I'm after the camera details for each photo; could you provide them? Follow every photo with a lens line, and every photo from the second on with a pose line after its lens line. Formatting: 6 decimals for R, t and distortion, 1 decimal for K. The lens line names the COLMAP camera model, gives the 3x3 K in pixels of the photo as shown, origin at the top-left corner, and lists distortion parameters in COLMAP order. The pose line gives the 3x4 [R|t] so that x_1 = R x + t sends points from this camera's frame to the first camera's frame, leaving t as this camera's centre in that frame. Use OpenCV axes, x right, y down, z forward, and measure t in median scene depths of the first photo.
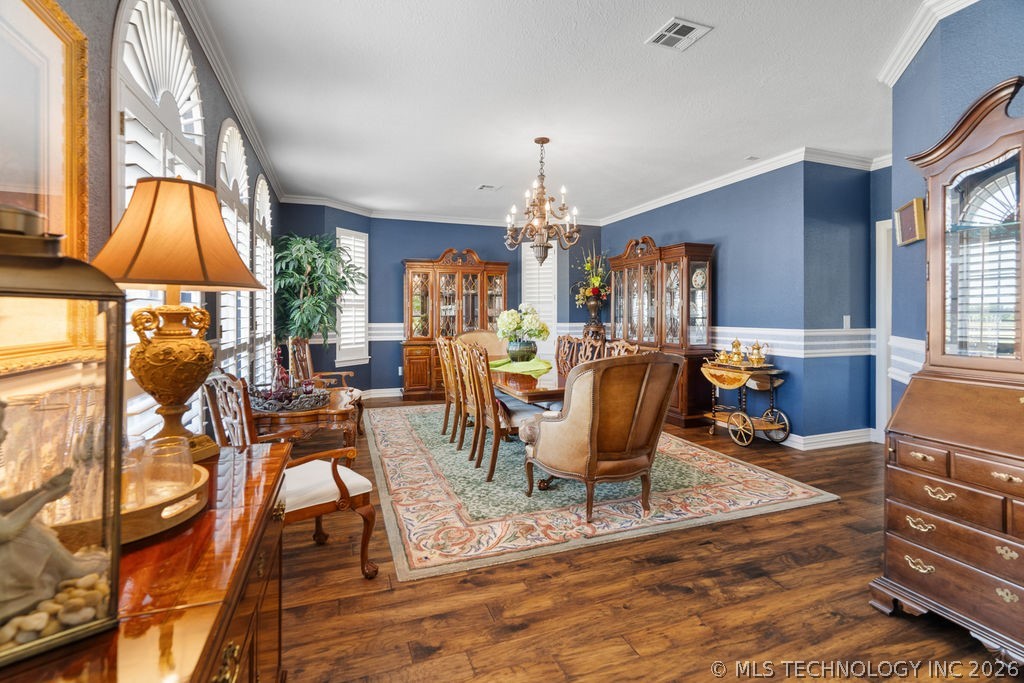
lens RADIAL K [[474.8, 0, 503.5], [0, 474.8, 321.8], [0, 0, 1]] dist [-0.004577, 0.001039]
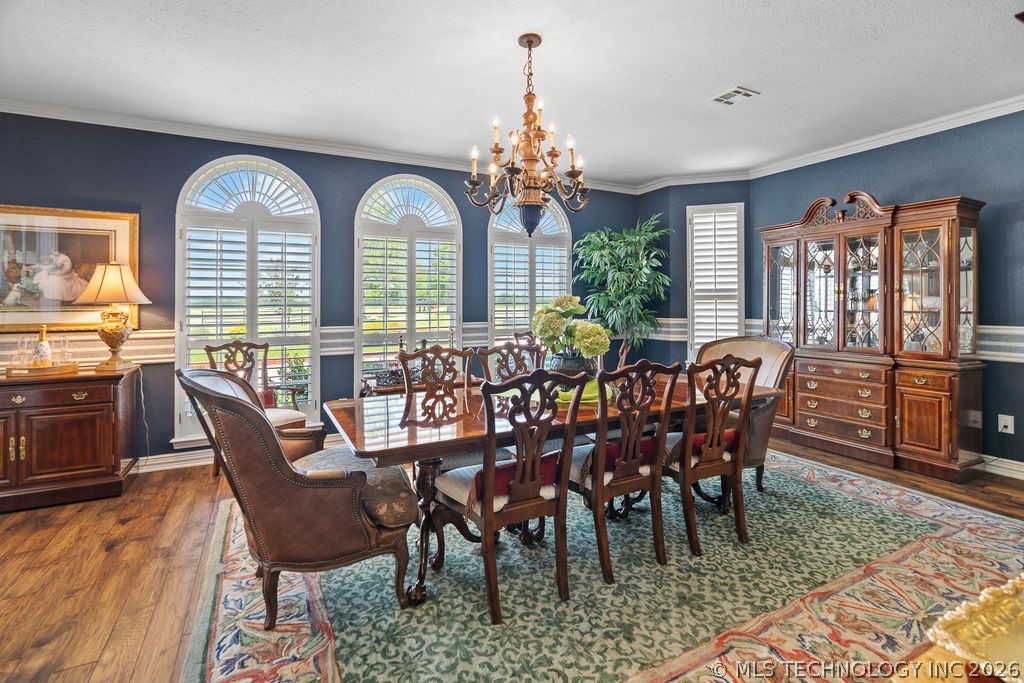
lens RADIAL K [[474.8, 0, 521.3], [0, 474.8, 306.8], [0, 0, 1]] dist [-0.004577, 0.001039]
pose [[0.147502, 0.000070, -0.989062, 0.596693], [-0.004432, 0.999990, -0.000590, -0.020438], [0.989052, 0.004471, 0.147501, 0.756404]]
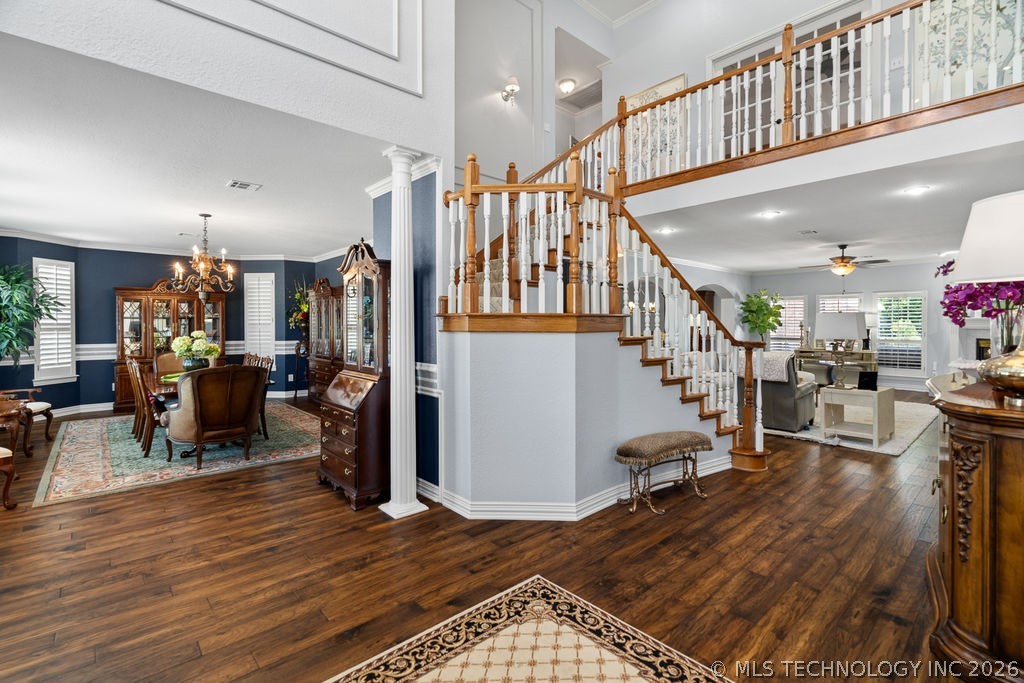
lens RADIAL K [[474.8, 0, 505.6], [0, 474.8, 333.3], [0, 0, 1]] dist [-0.004577, 0.001039]
pose [[0.928281, -0.010056, 0.371743, 0.321906], [0.008689, 0.999948, 0.005351, -0.028392], [-0.371777, -0.001737, 0.928320, -0.528158]]
